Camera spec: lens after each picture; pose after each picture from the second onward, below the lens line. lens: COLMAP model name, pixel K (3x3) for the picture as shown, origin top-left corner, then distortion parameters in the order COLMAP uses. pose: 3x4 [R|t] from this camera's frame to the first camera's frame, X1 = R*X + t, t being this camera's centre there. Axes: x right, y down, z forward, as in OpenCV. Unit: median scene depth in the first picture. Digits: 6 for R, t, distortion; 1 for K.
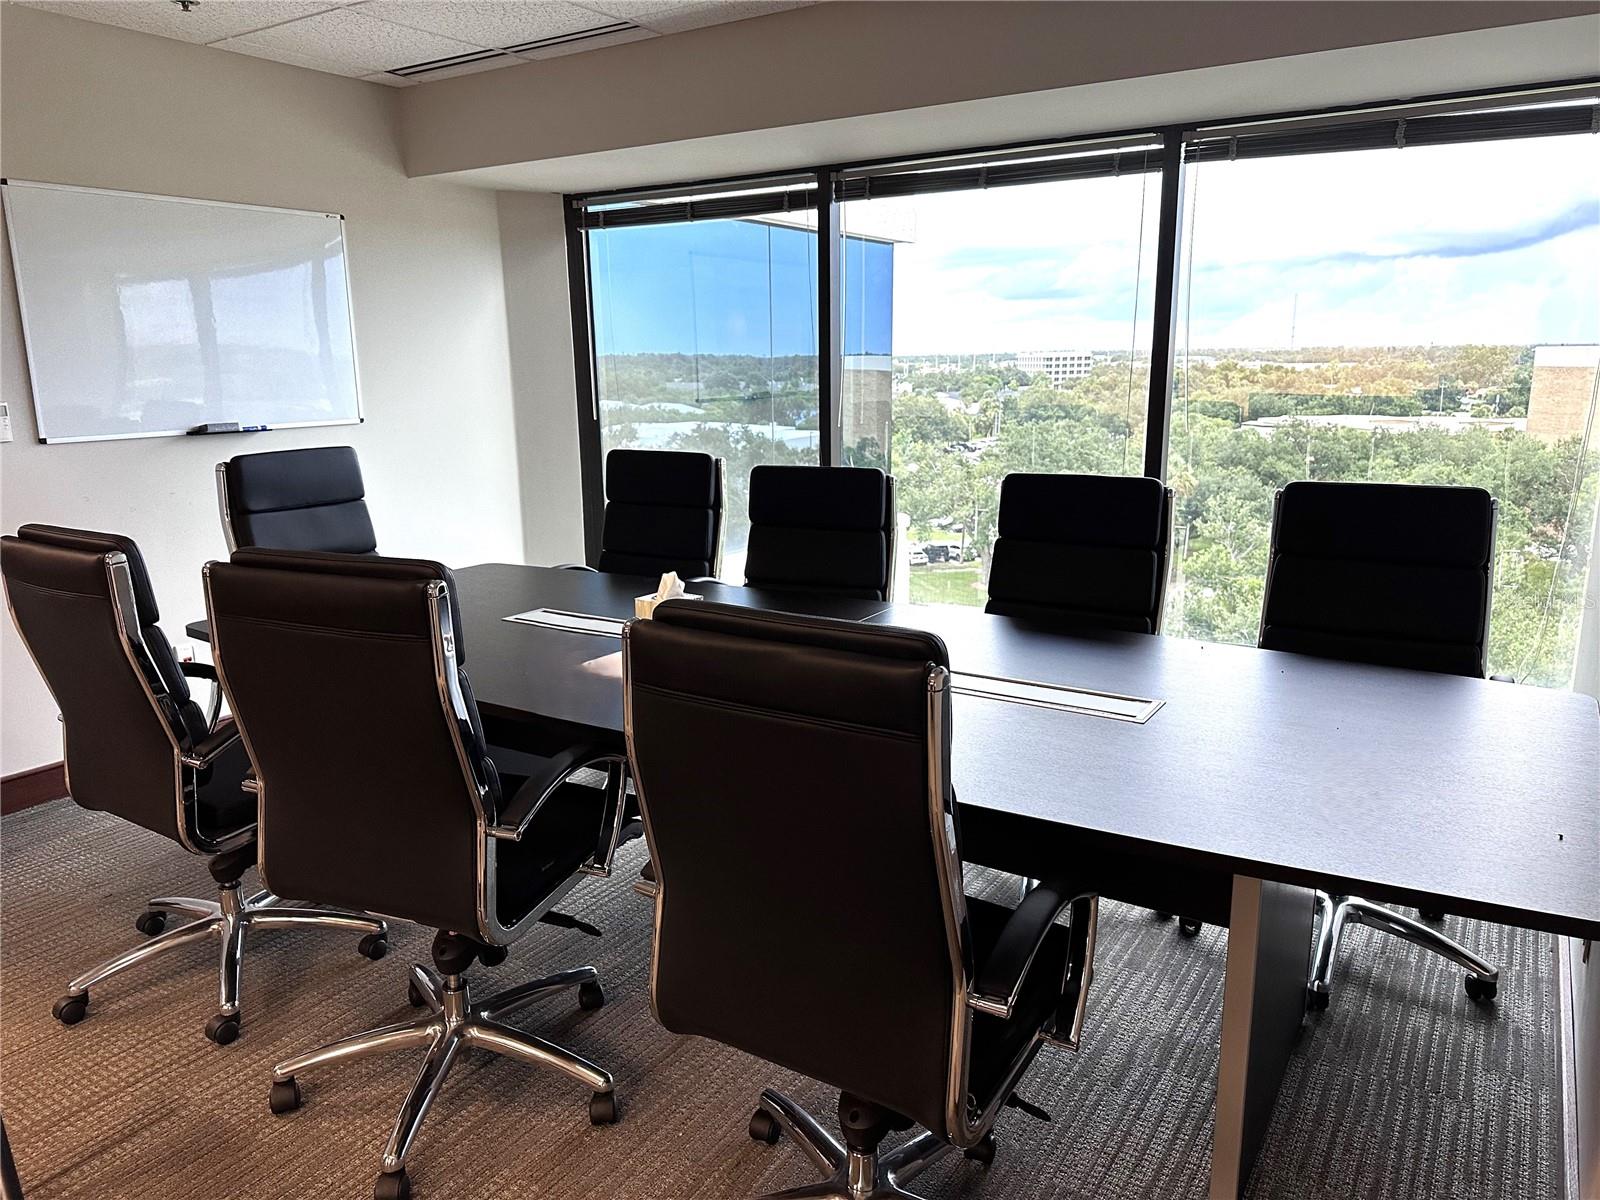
lens RADIAL K [[1126.4, 0, 800.0], [0, 1126.4, 600.0], [0, 0, 1]] dist [0.081474, -0.111569]
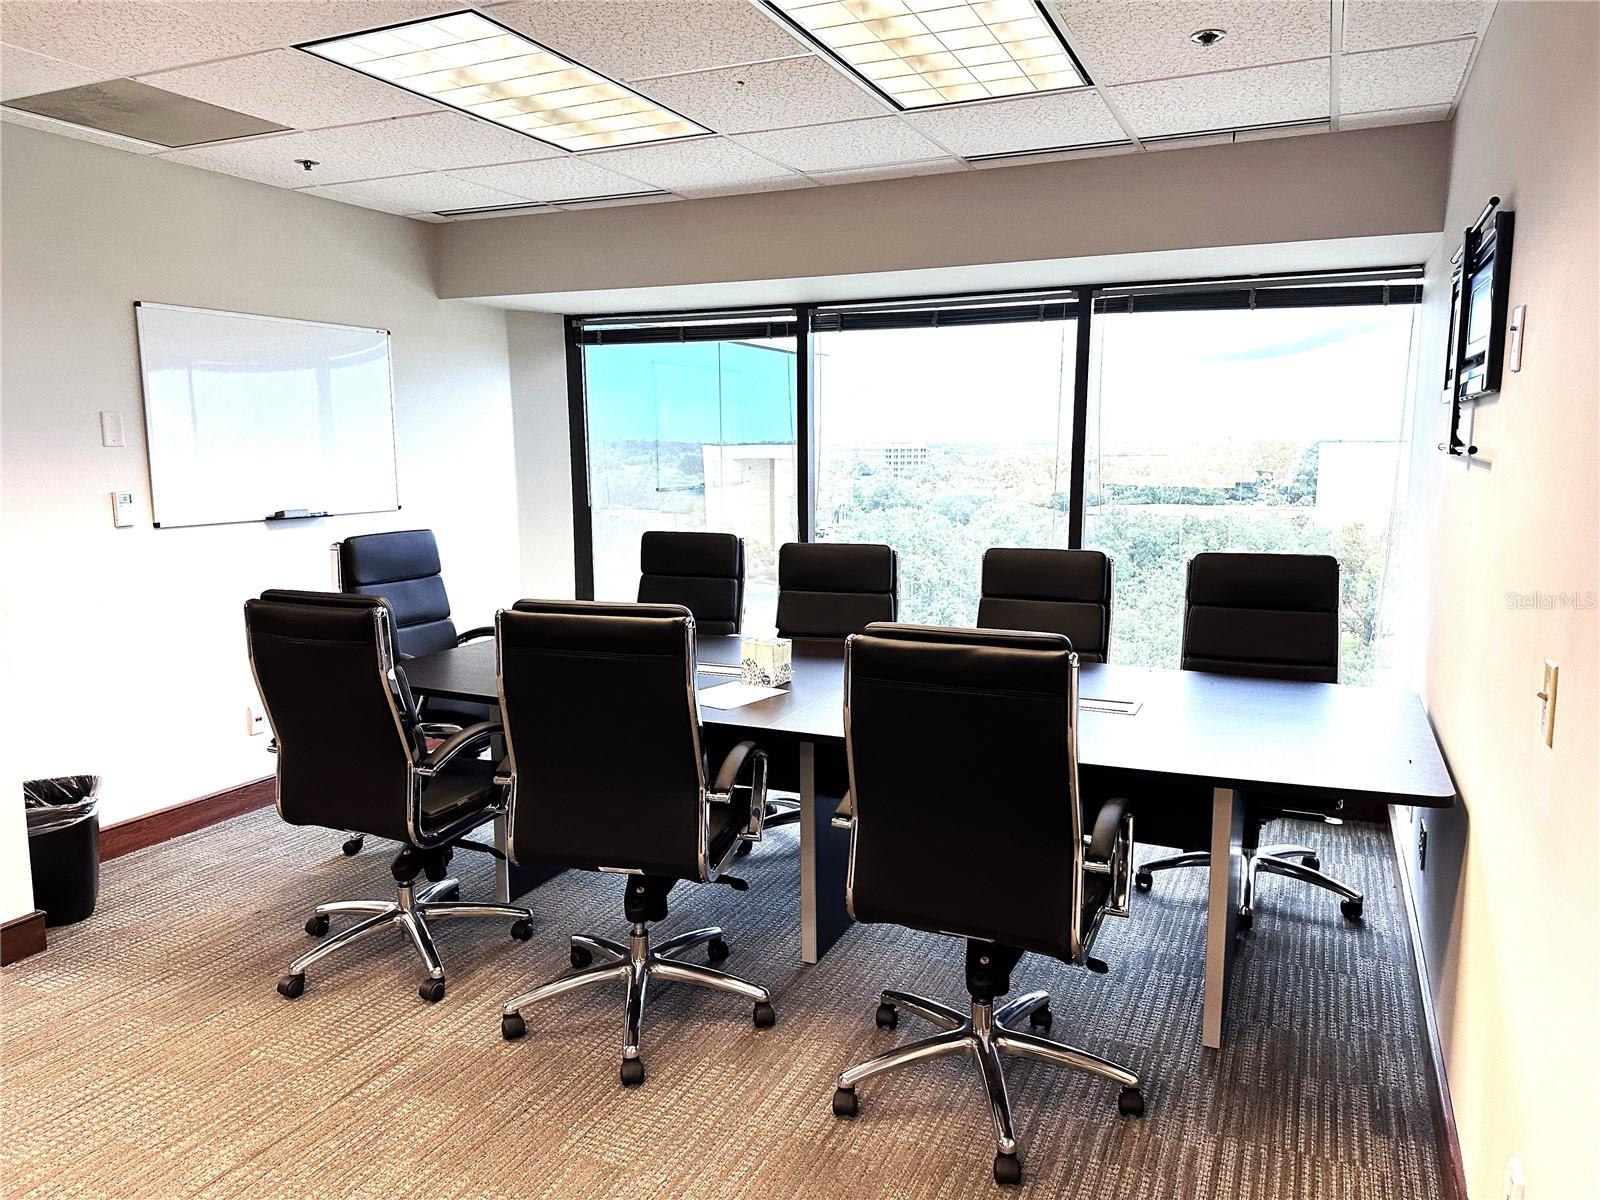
lens RADIAL K [[1149.5, 0, 800.0], [0, 1149.5, 600.0], [0, 0, 1]] dist [0.169911, -0.343452]
pose [[0.988345, -0.011011, 0.151831, -0.234165], [0.022746, 0.996866, -0.075769, 0.044550], [-0.150521, 0.078339, 0.985498, -0.282424]]
